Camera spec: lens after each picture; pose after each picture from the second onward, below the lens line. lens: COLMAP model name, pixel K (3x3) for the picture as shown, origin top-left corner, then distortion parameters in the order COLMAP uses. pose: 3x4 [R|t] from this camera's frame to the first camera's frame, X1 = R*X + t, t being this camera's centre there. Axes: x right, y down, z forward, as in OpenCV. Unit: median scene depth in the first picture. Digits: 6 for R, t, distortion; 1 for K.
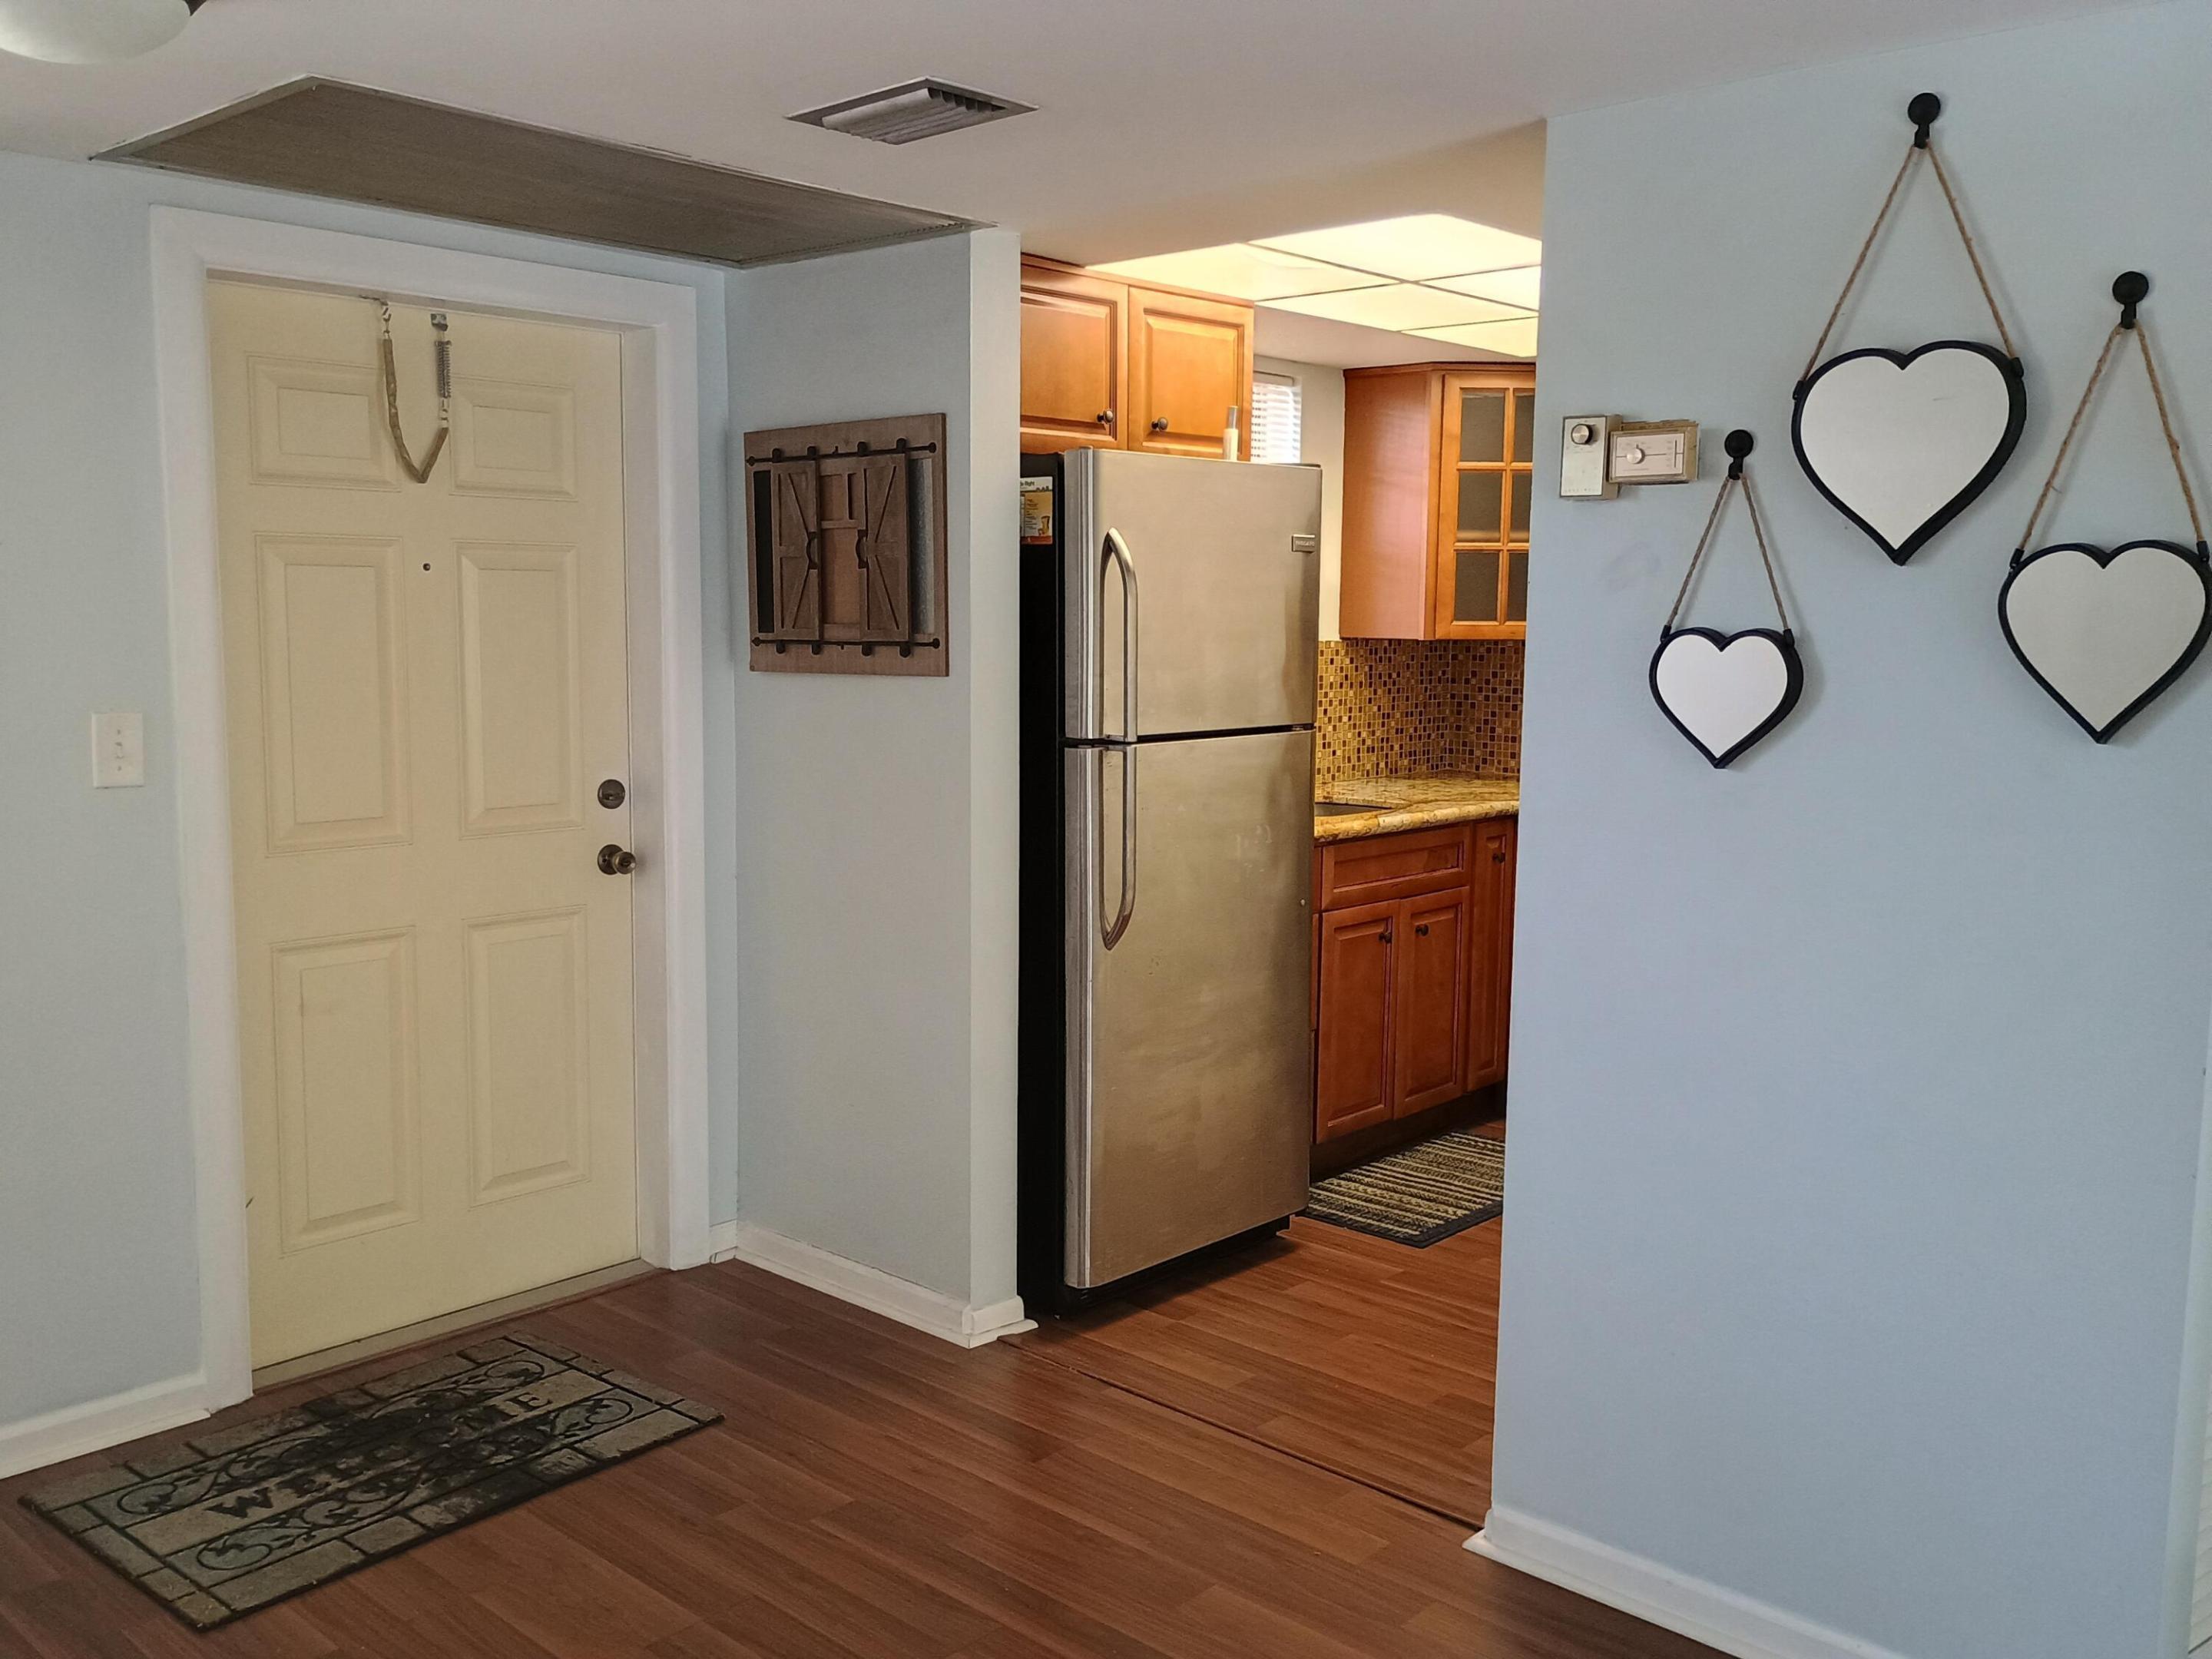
lens RADIAL K [[1906.1, 0, 1088.1], [0, 1906.1, 821.2], [0, 0, 1]] dist [0.061600, -0.079011]
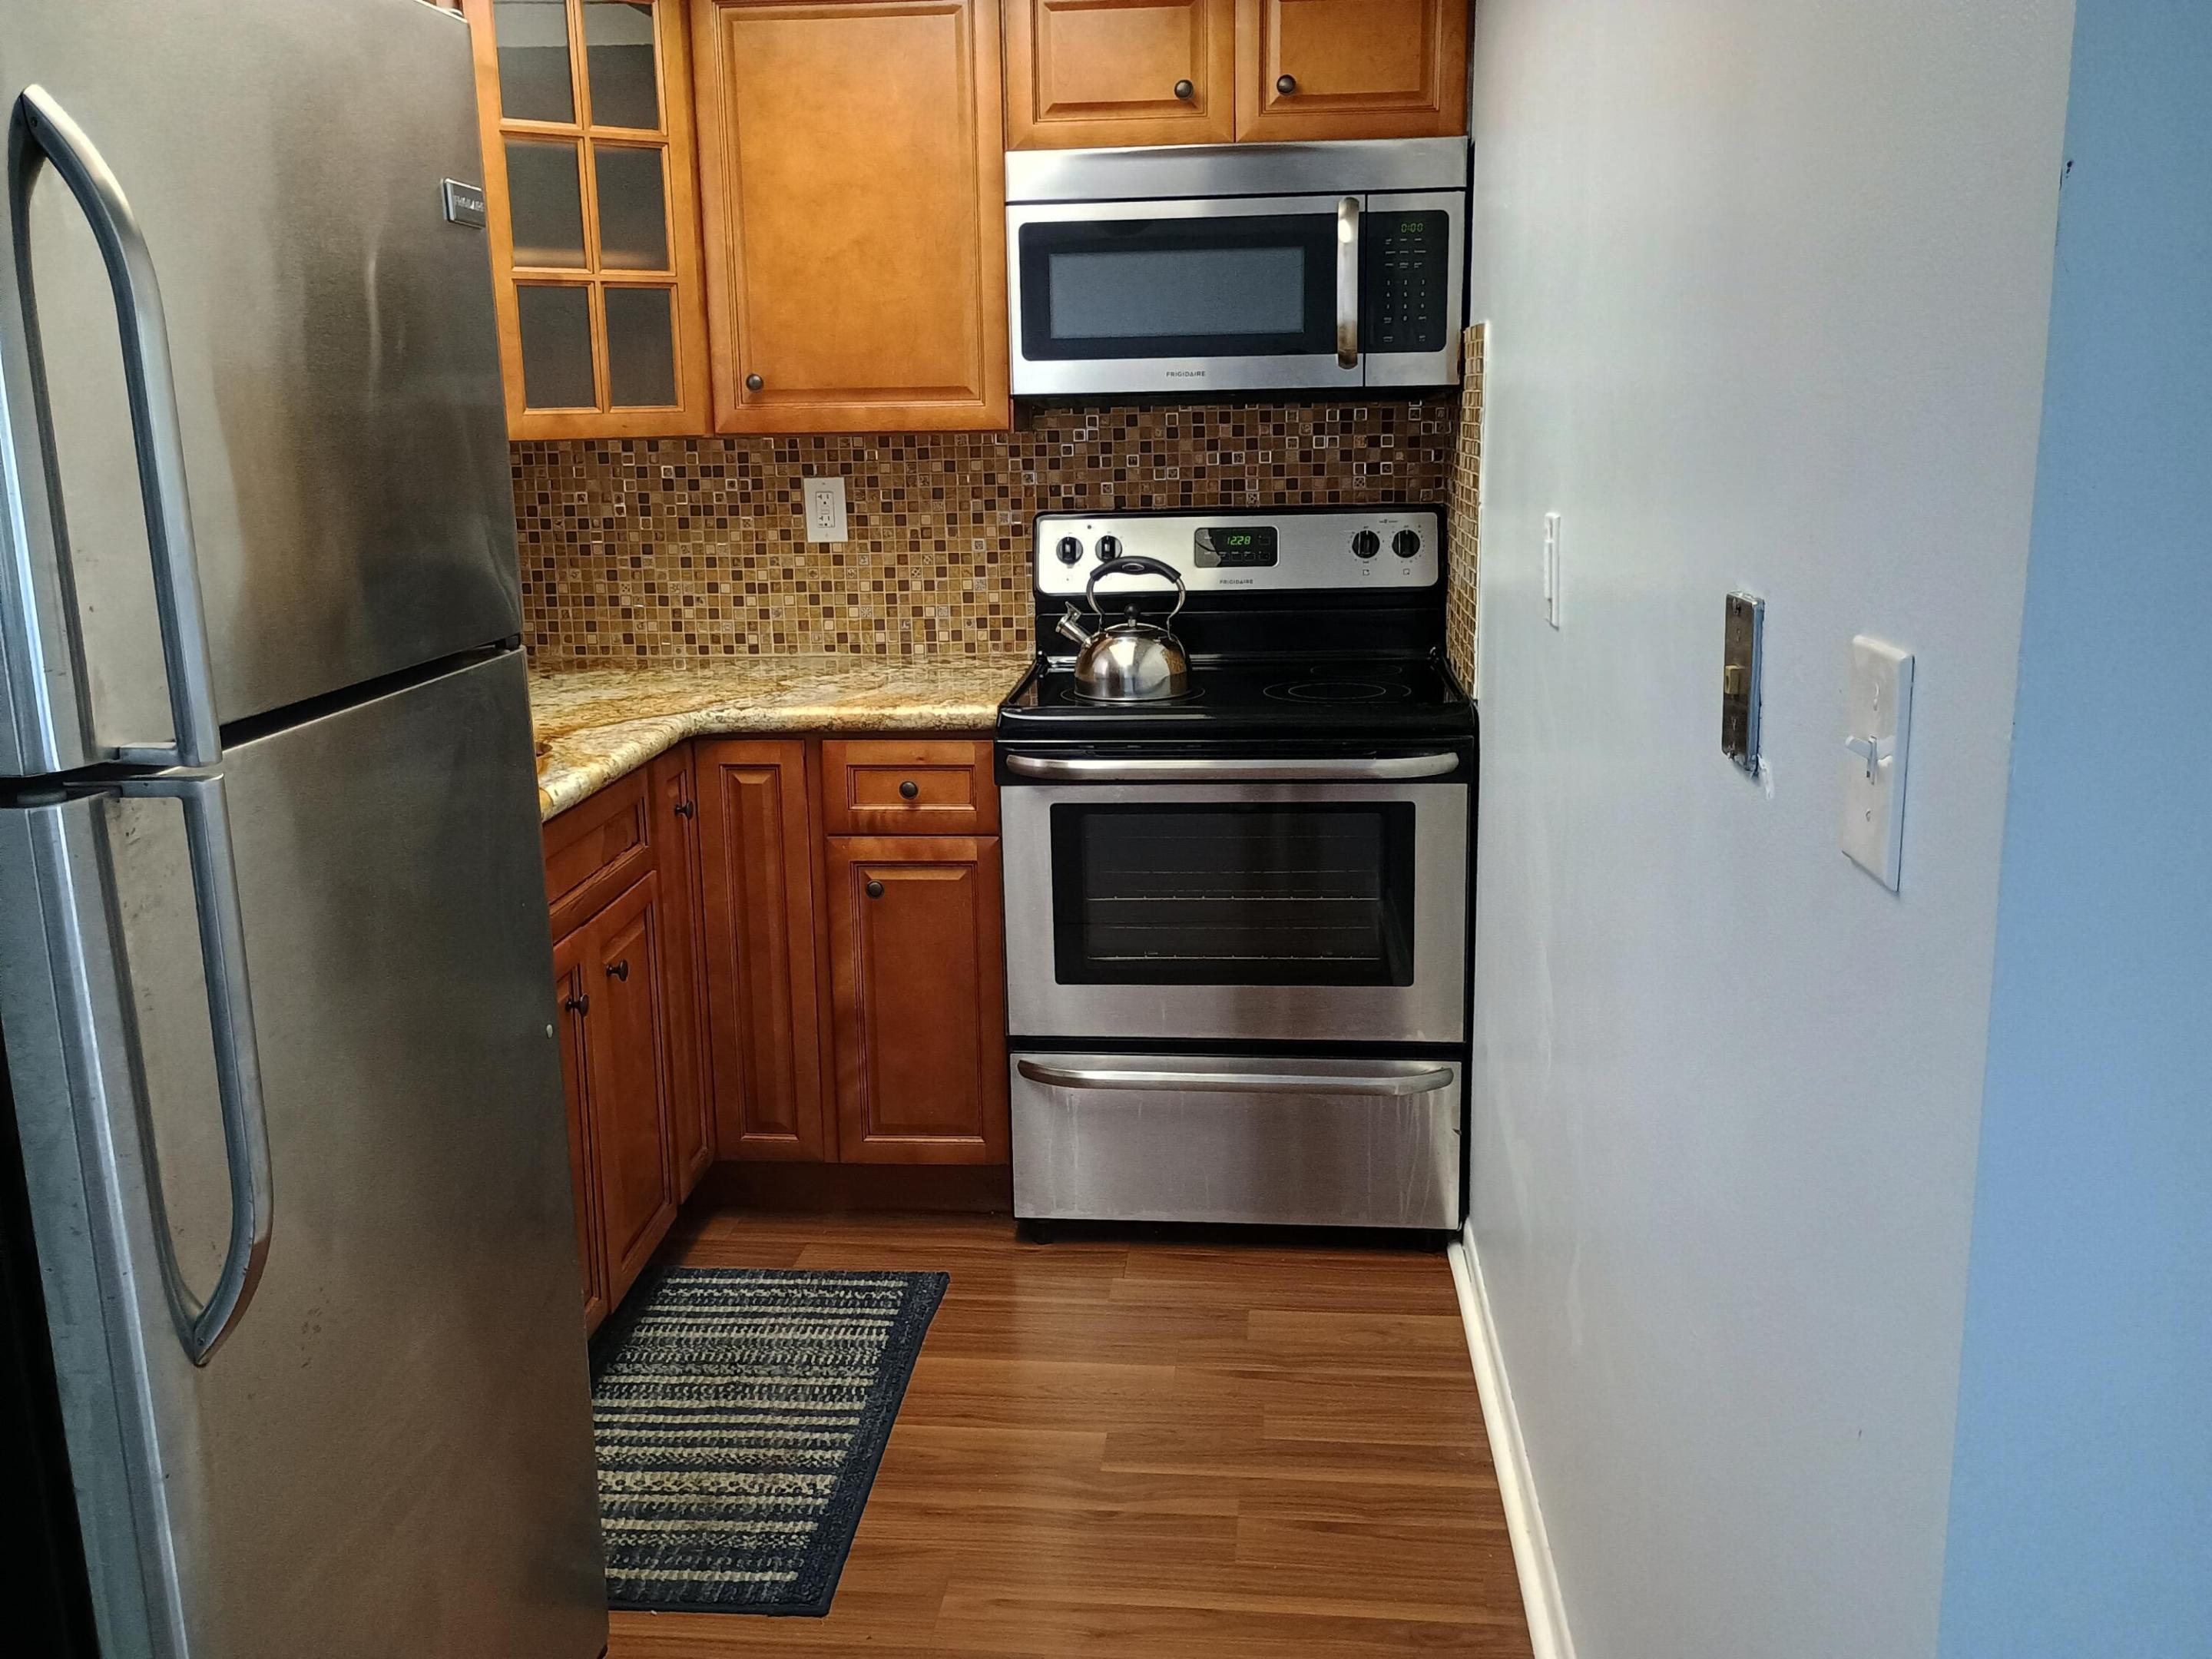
lens RADIAL K [[1906.1, 0, 1090.6], [0, 1906.1, 812.7], [0, 0, 1]] dist [0.061600, -0.079011]
pose [[0.788267, -0.154454, 0.595633, -0.037159], [0.098546, 0.987178, 0.125568, -0.040438], [-0.607390, -0.040284, 0.793381, 0.434816]]
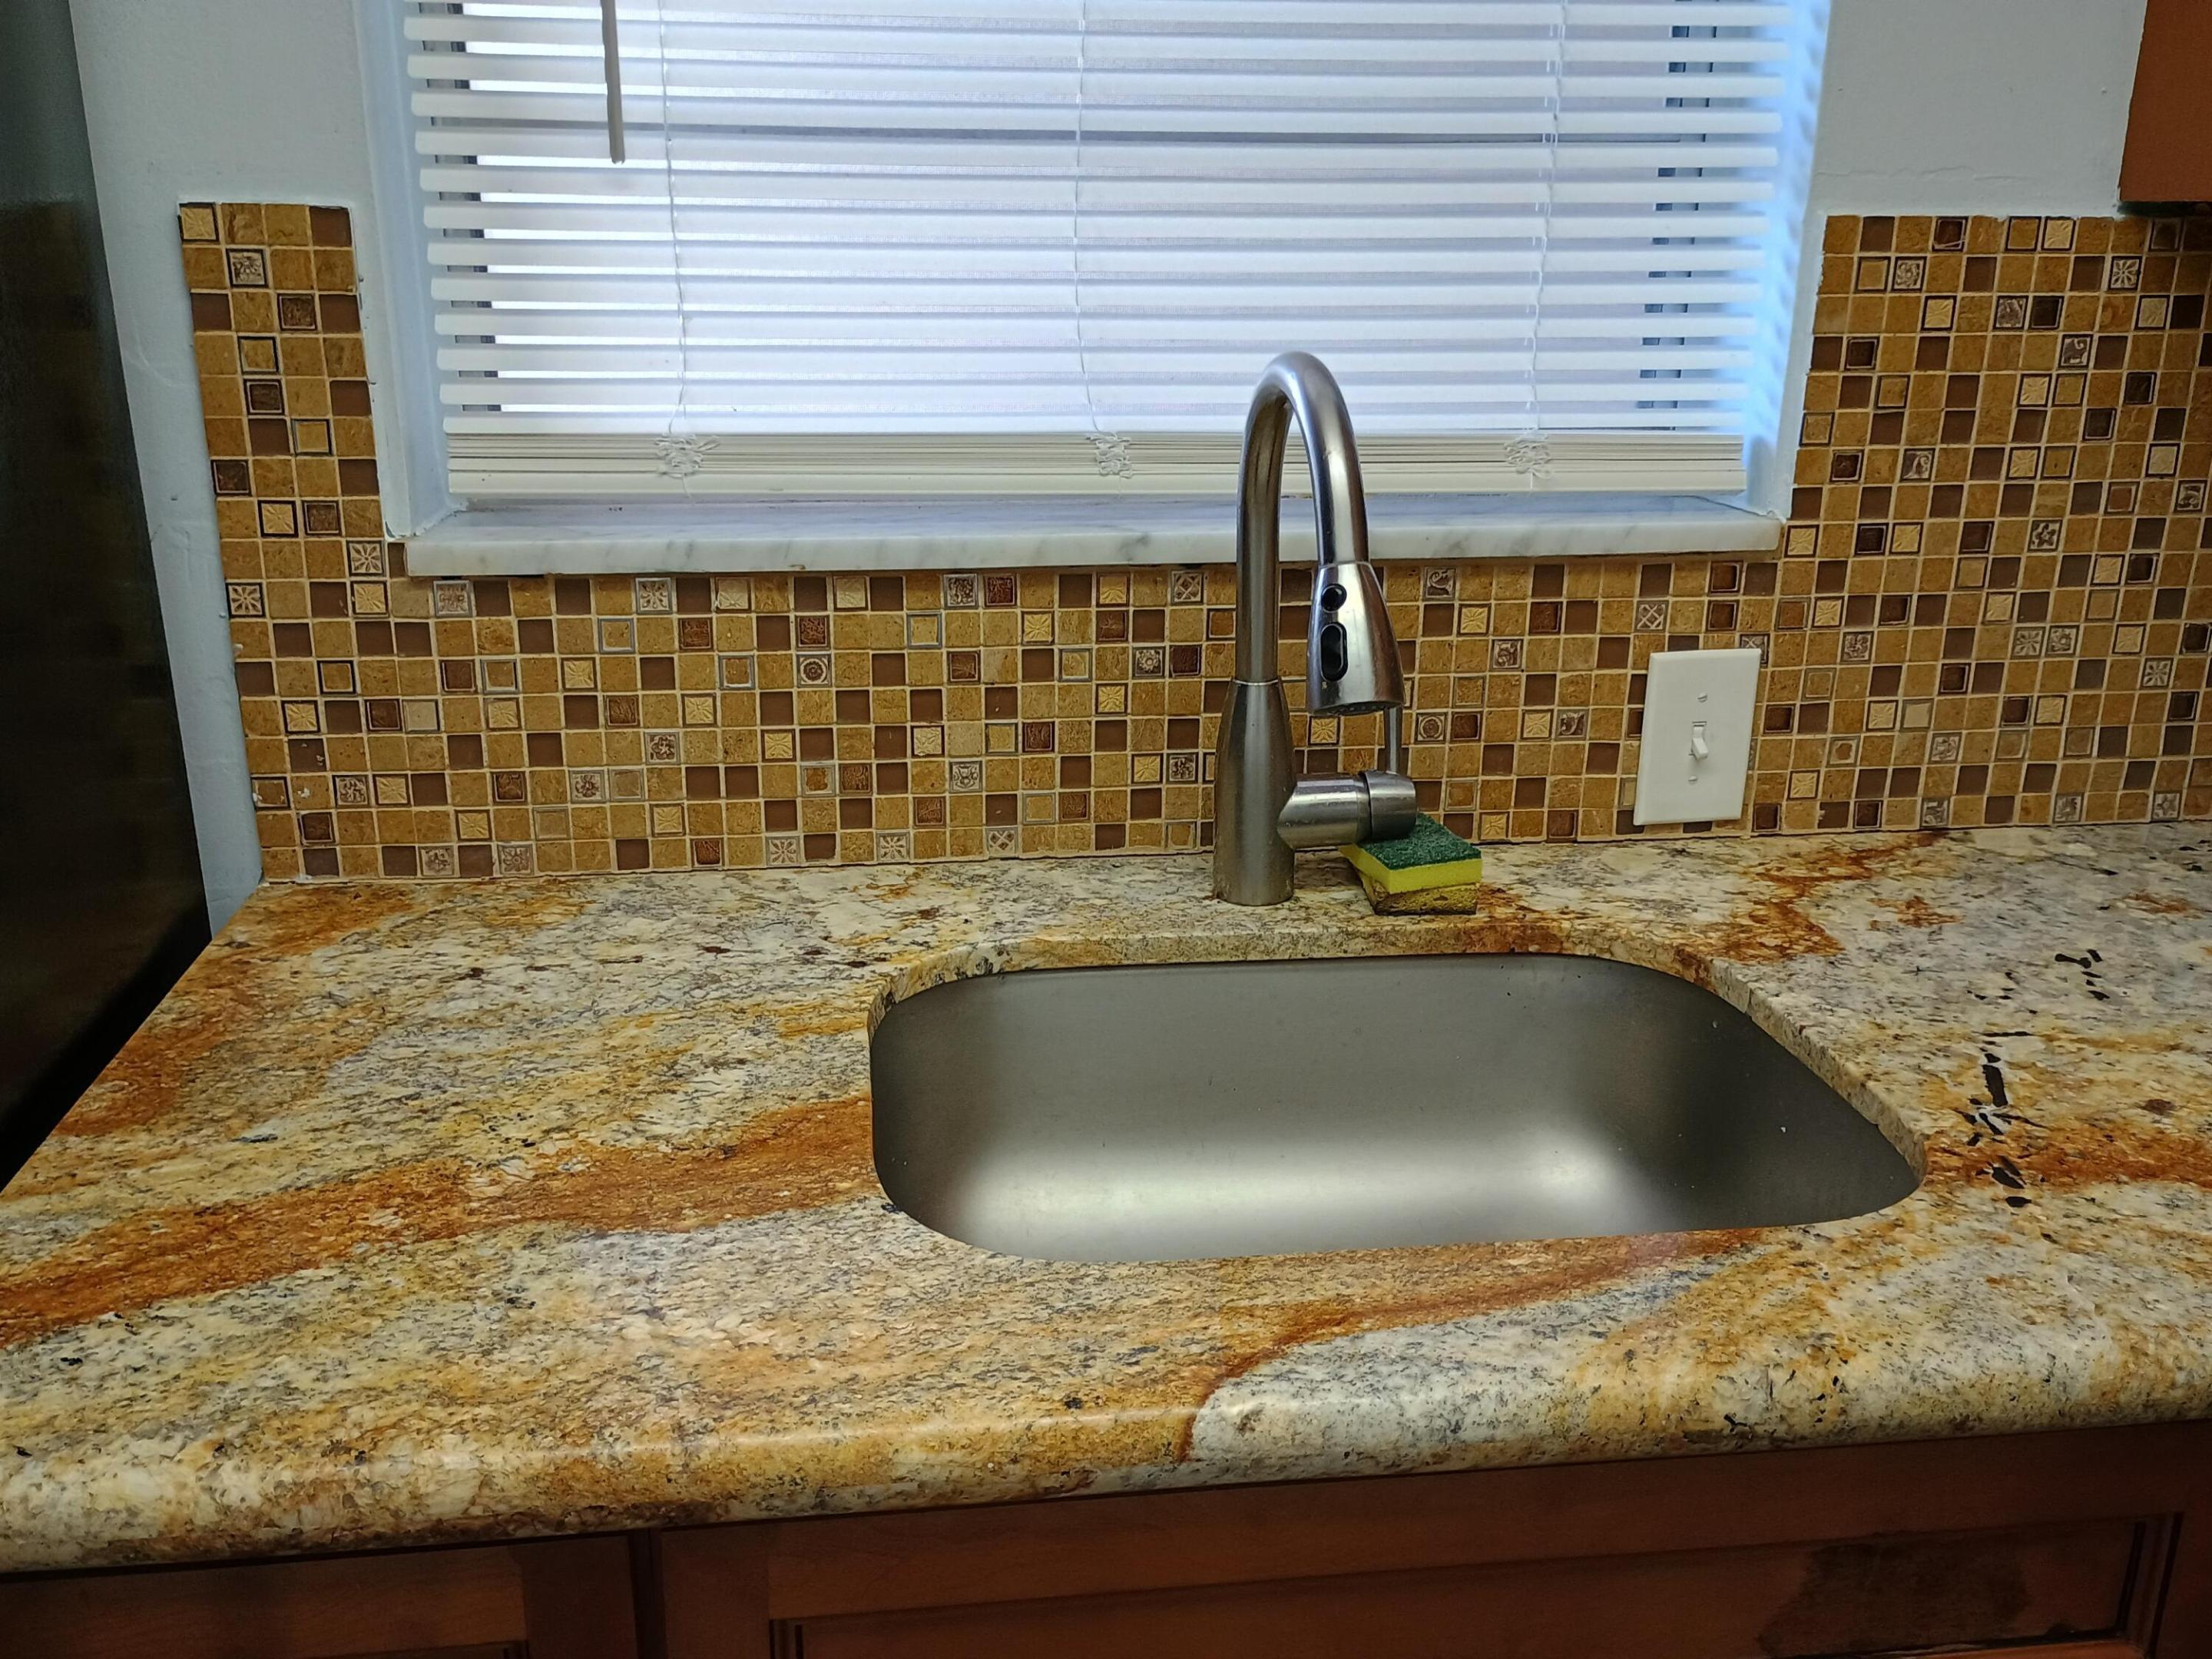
lens RADIAL K [[1906.1, 0, 1083.0], [0, 1906.1, 848.0], [0, 0, 1]] dist [0.061600, -0.079011]
pose [[0.760920, 0.195579, -0.618668, 0.201676], [-0.072028, 0.973058, 0.219022, -0.066316], [0.644836, -0.122097, 0.754506, 0.775940]]
